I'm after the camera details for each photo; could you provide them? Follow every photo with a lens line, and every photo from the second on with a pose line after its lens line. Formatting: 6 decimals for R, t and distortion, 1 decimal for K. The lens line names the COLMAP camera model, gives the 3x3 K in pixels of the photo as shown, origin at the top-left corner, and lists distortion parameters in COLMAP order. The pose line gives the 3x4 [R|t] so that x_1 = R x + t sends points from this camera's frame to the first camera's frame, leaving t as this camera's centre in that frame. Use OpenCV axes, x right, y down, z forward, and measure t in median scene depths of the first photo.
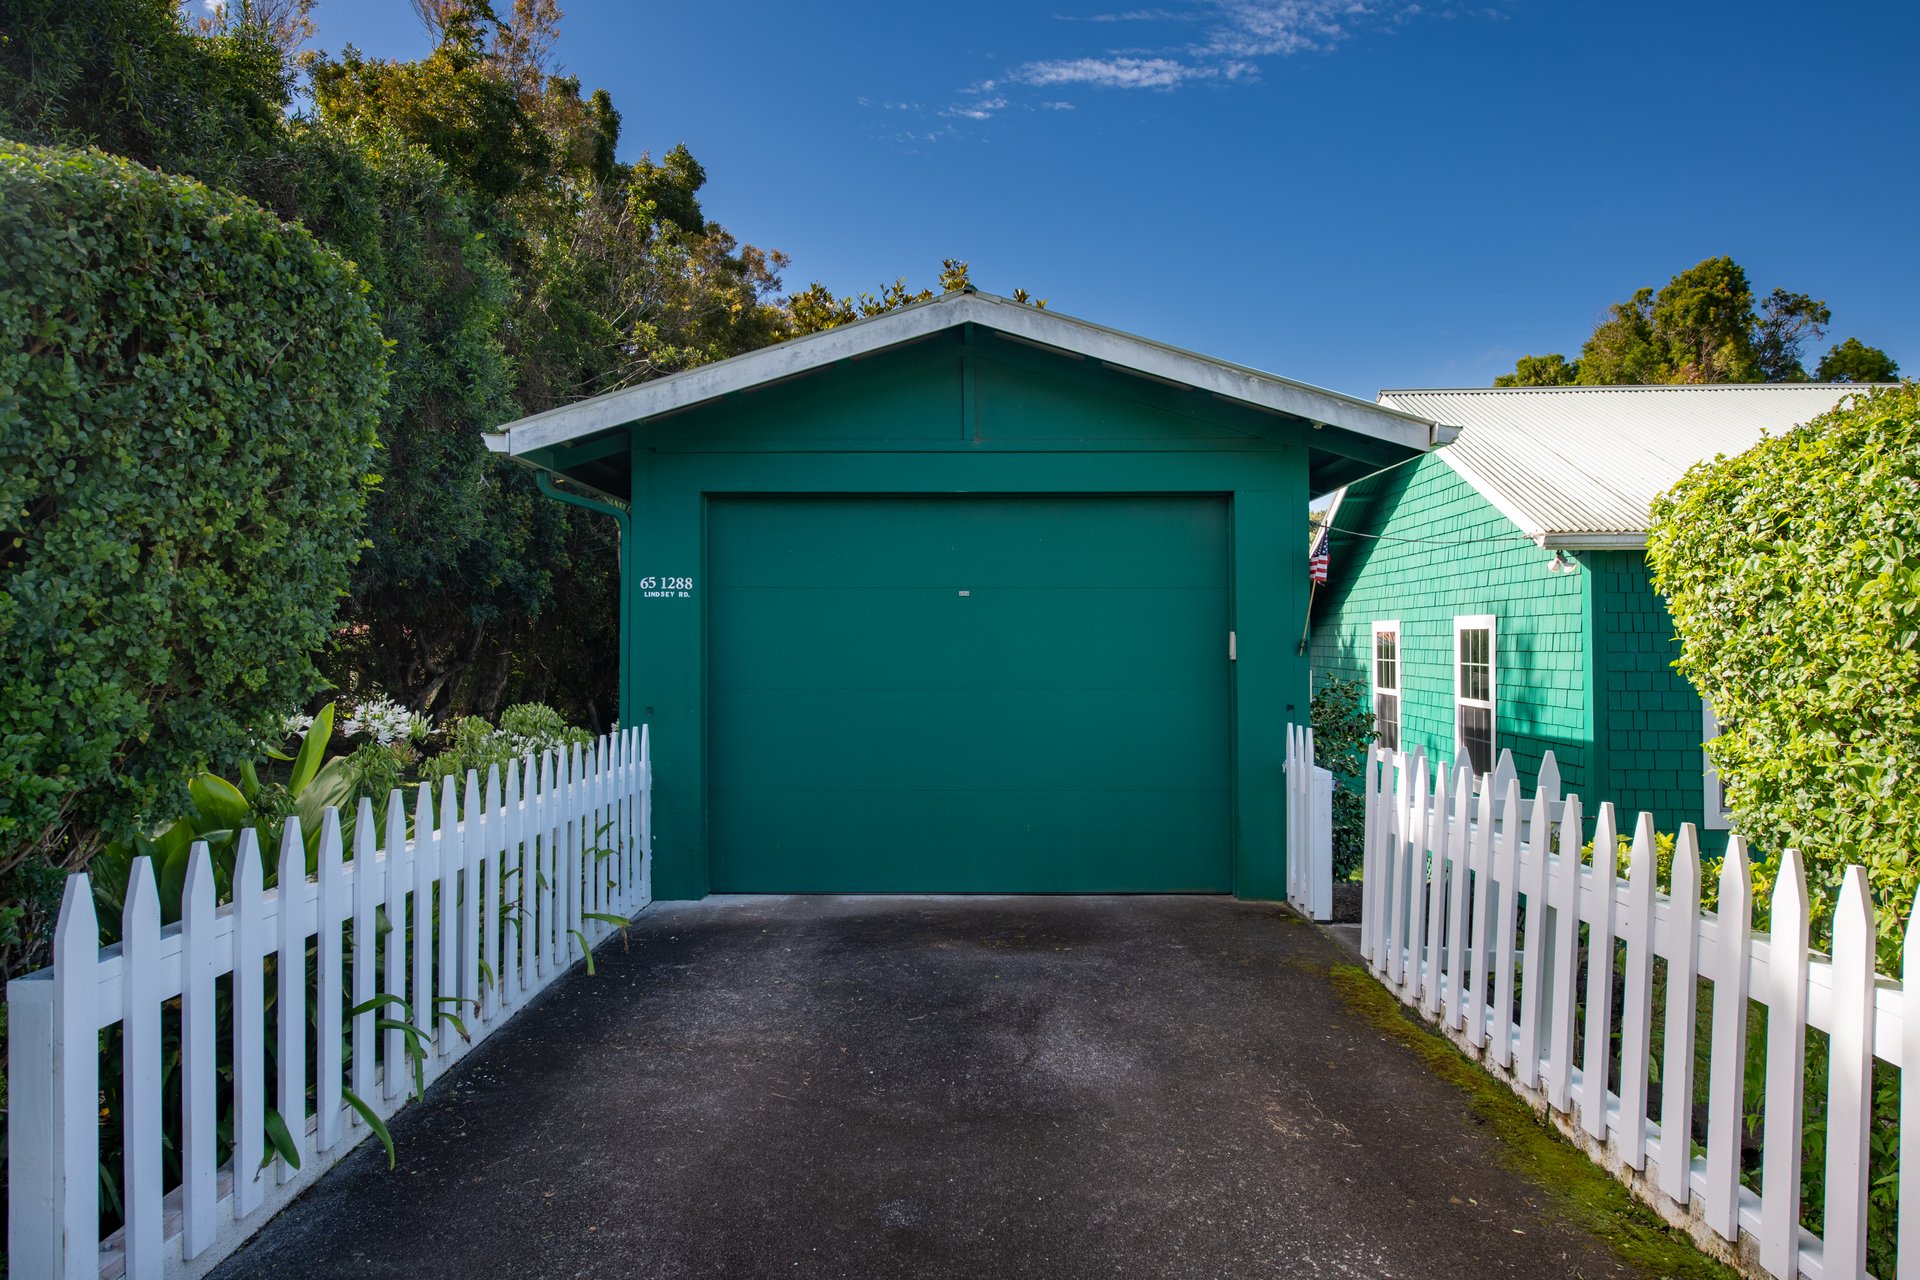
lens RADIAL K [[1230.8, 0, 976.7], [0, 1230.8, 632.4], [0, 0, 1]] dist [0.001702, -0.008476]
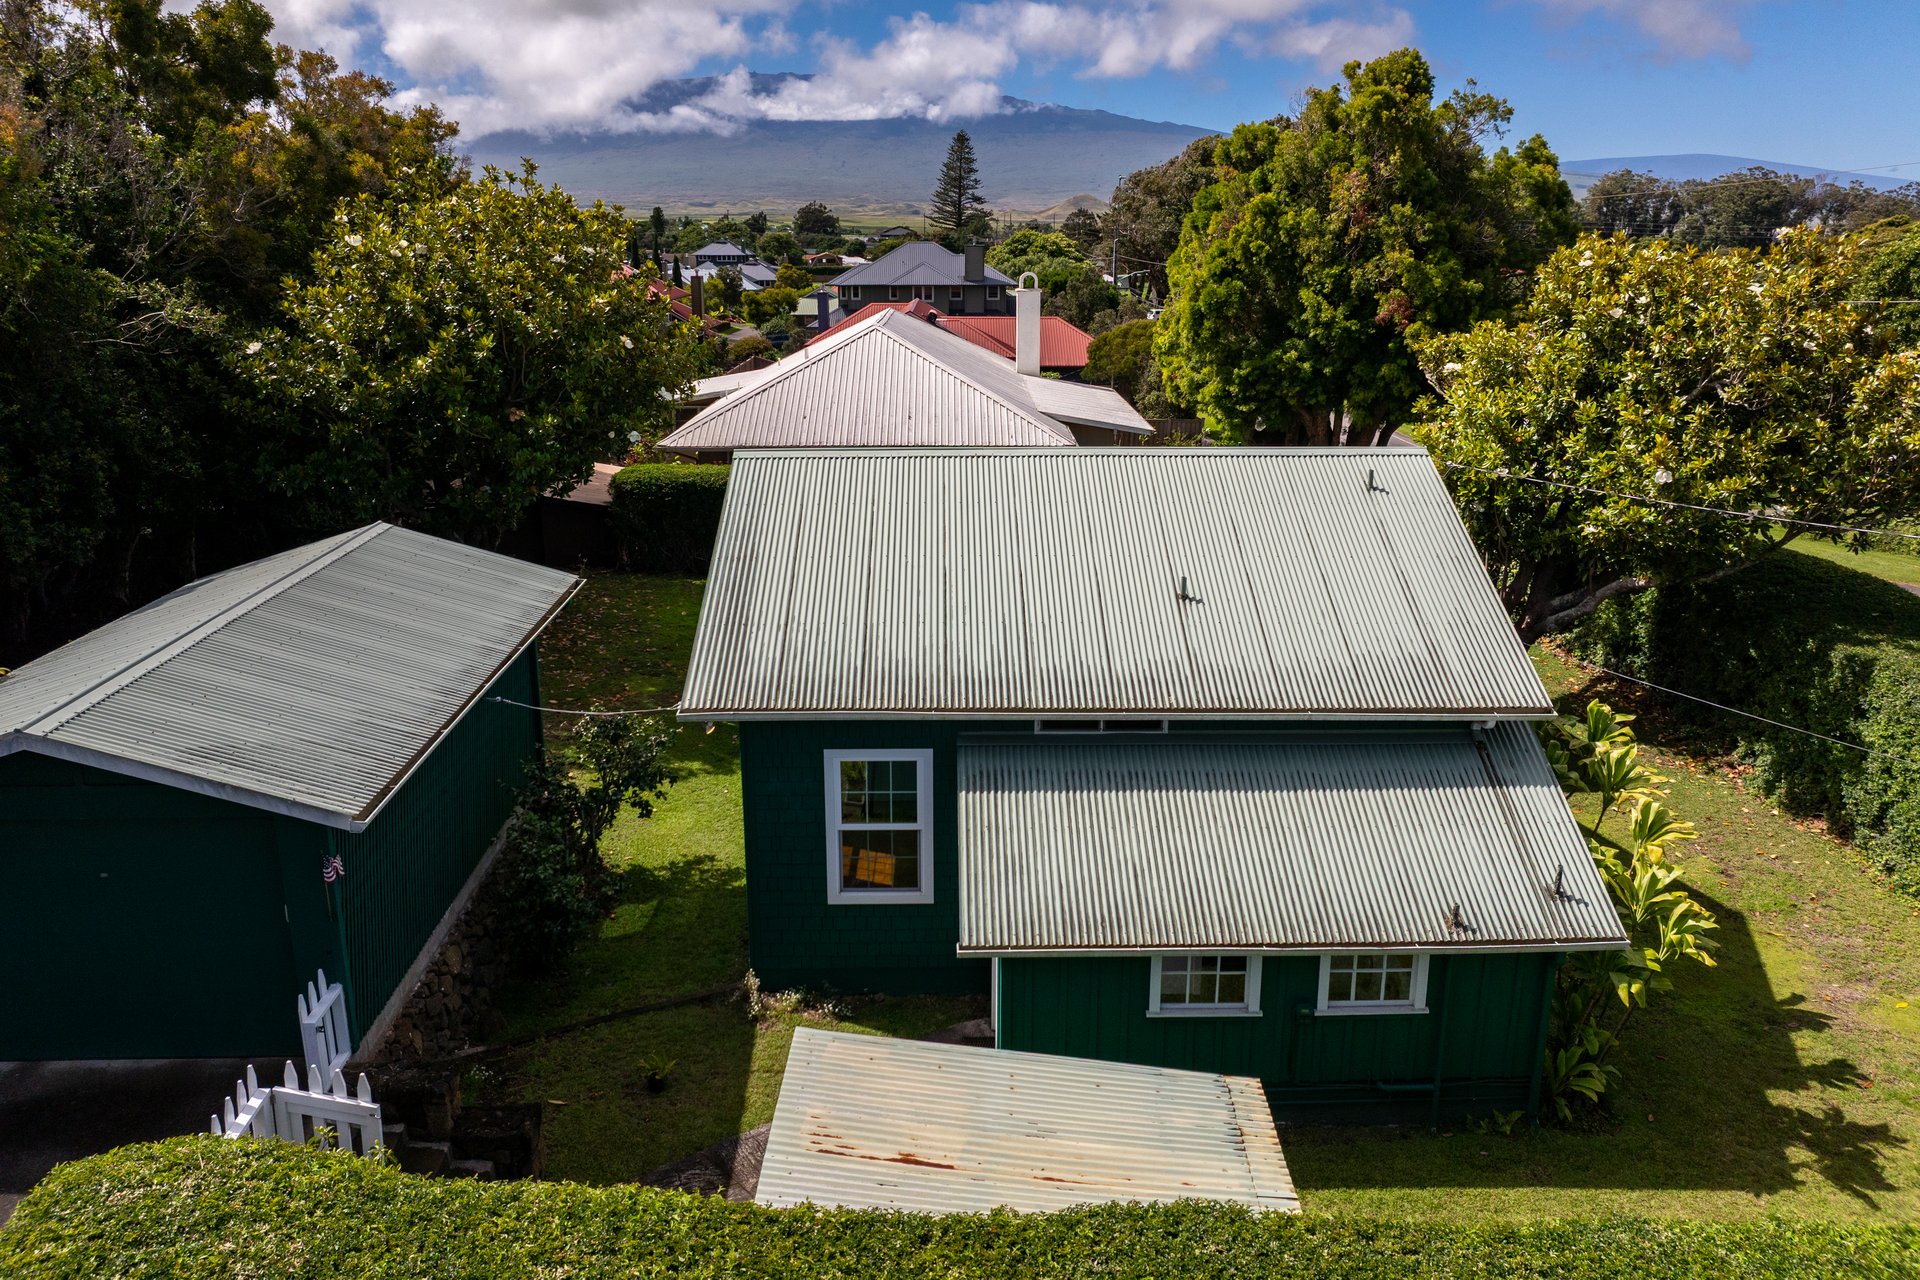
lens RADIAL K [[1335.0, 0, 965.8], [0, 1335.0, 585.7], [0, 0, 1]] dist [-0.043996, 0.014765]
pose [[0.998372, -0.011058, 0.055948, 0.928636], [-0.003534, 0.967141, 0.254216, -0.765174], [-0.056920, -0.254000, 0.965528, -0.452846]]
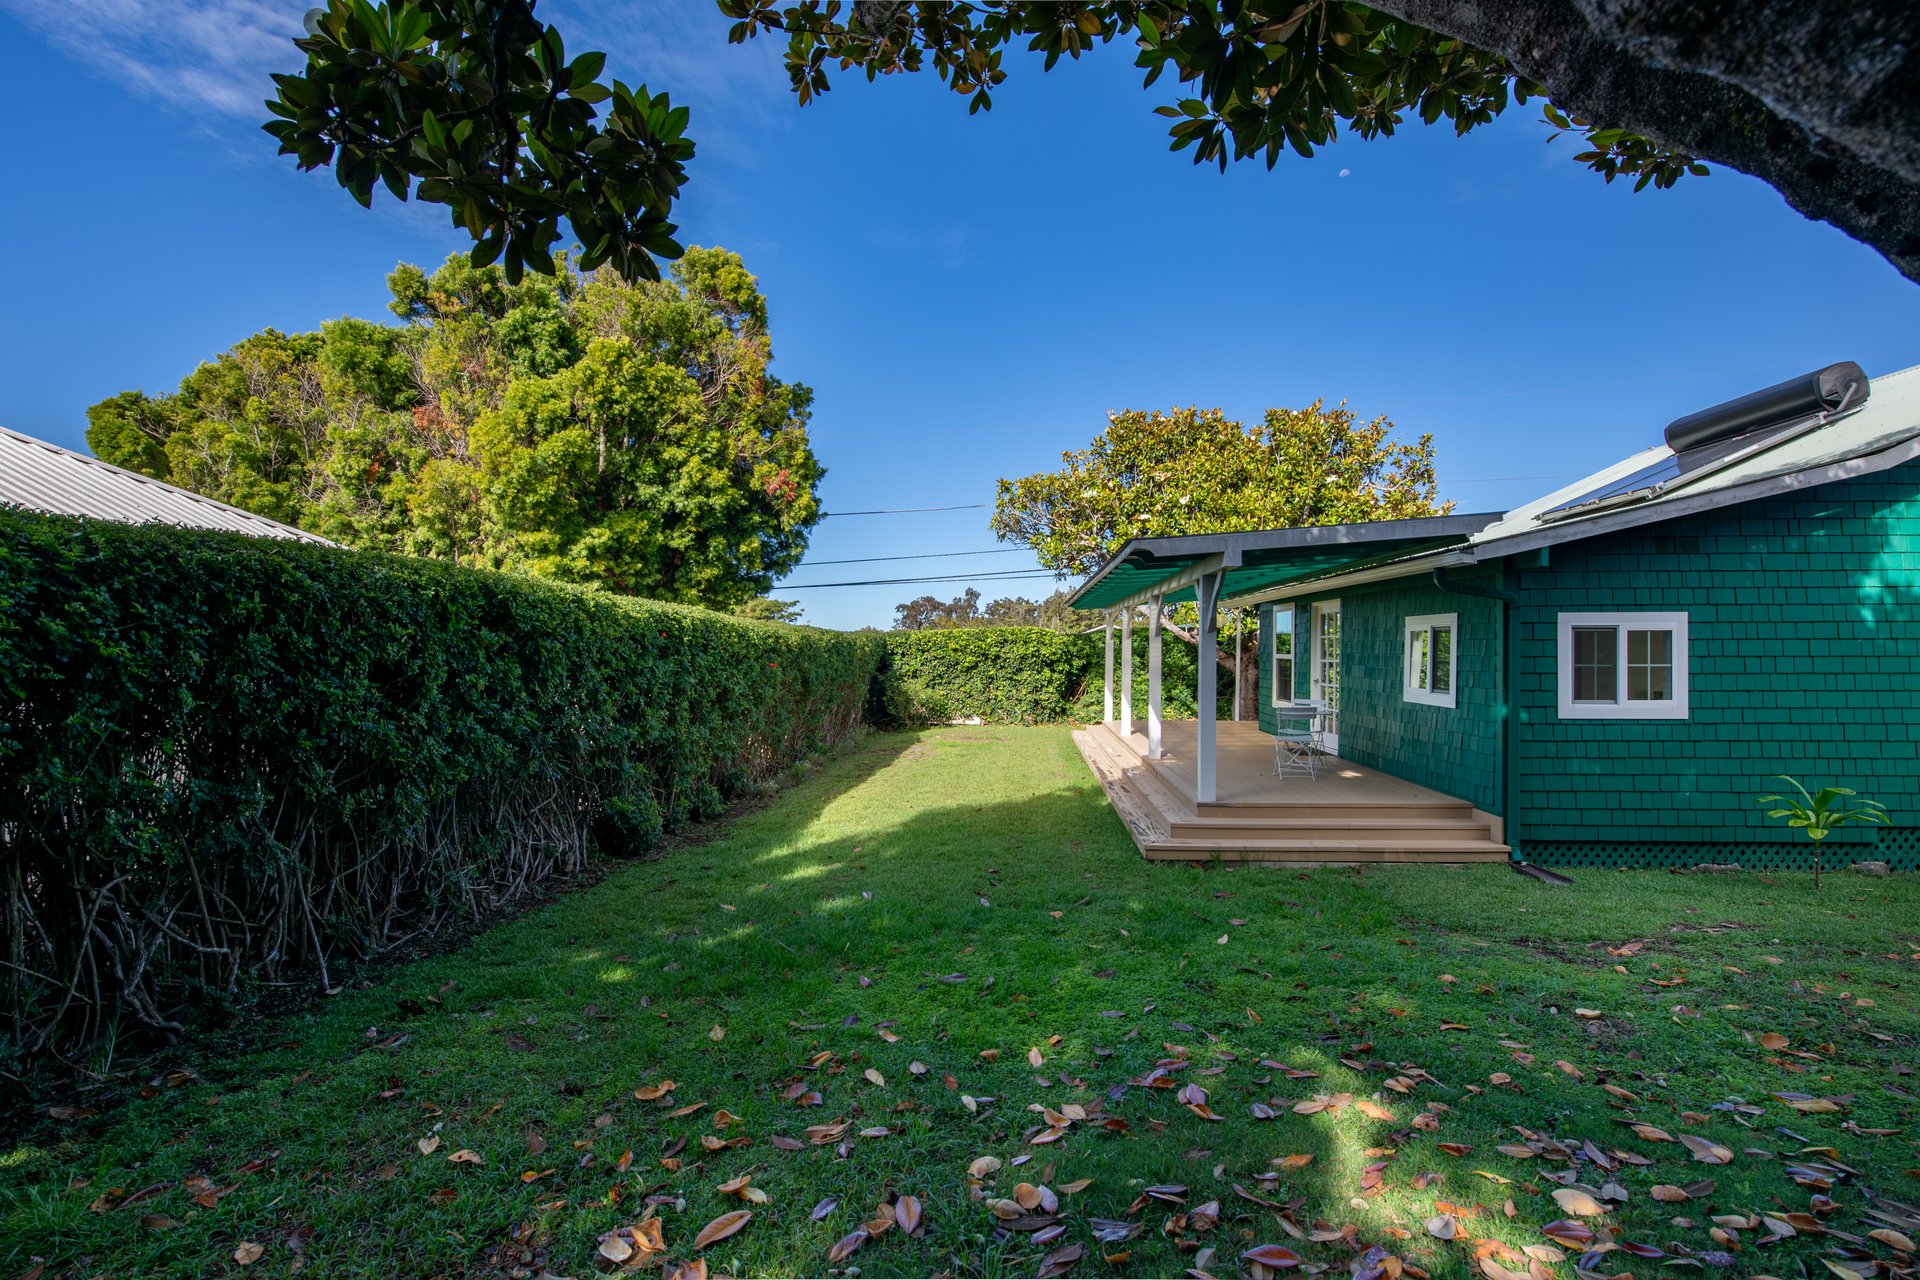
lens RADIAL K [[845.2, 0, 972.4], [0, 845.2, 651.1], [0, 0, 1]] dist [-0.001095, 0.000355]
pose [[0.028379, 0.005745, 0.999581, -0.380046], [0.003126, 0.999978, -0.005836, 0.158515], [-0.999592, 0.003290, 0.028360, 3.715968]]
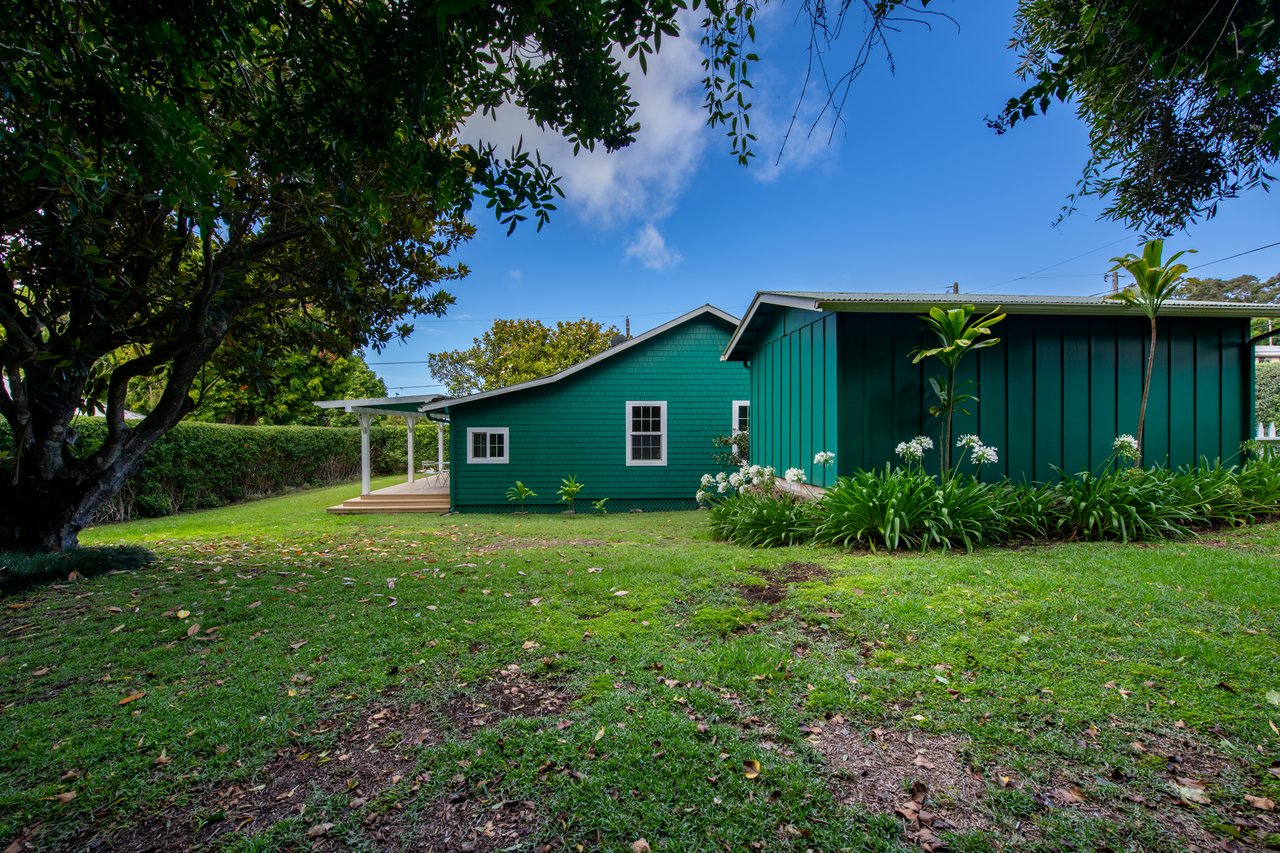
lens RADIAL K [[524.9, 0, 627.3], [0, 524.9, 439.4], [0, 0, 1]] dist [0.000546, -0.000268]
pose [[-0.046901, -0.010271, 0.998847, -1.339633], [0.003399, 0.999940, 0.010442, 0.129513], [-0.998894, 0.003885, -0.046863, 2.425182]]
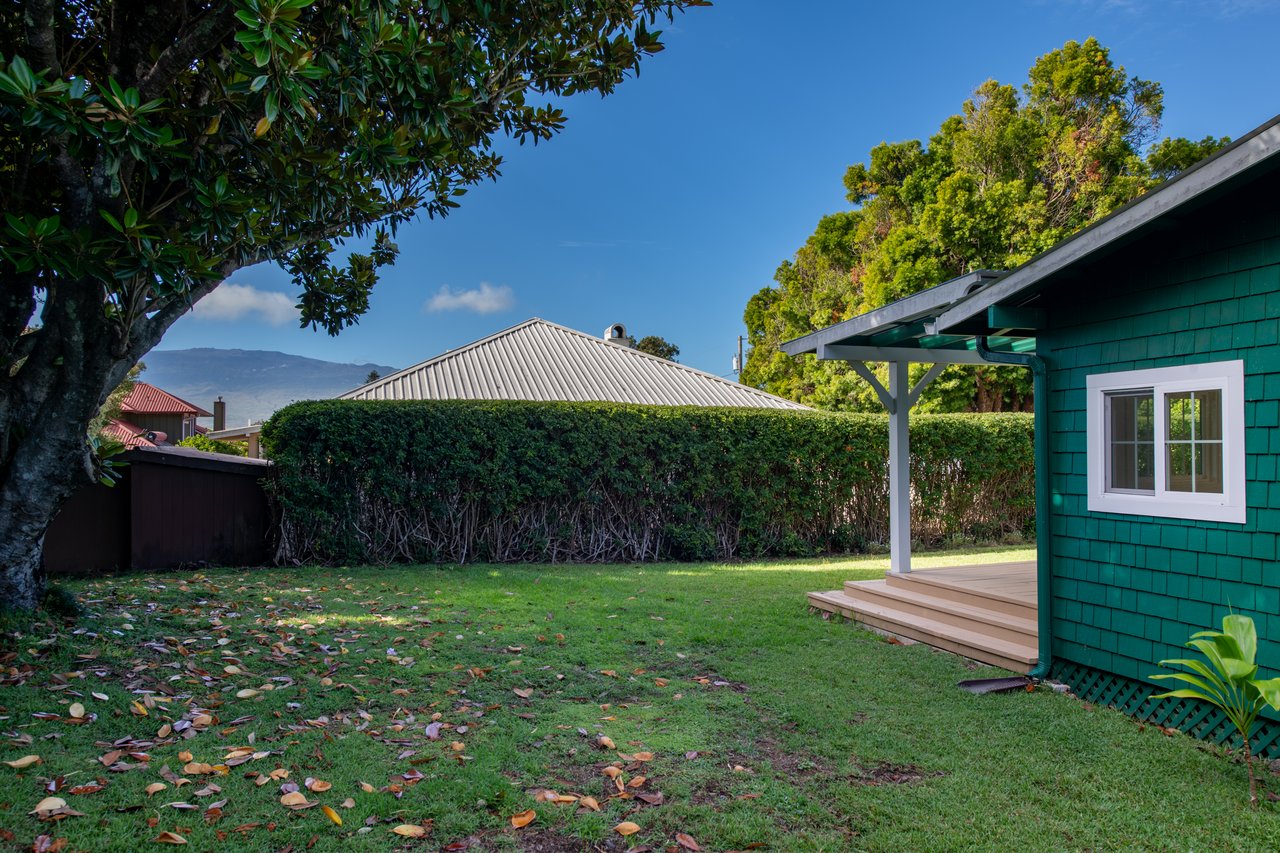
lens RADIAL K [[845.2, 0, 641.9], [0, 845.2, 434.7], [0, 0, 1]] dist [0.000548, -0.002290]
pose [[0.932747, 0.002854, 0.360519, 0.013409], [0.003594, 0.999845, -0.017215, 0.178511], [-0.360512, 0.017353, 0.932593, 2.302135]]
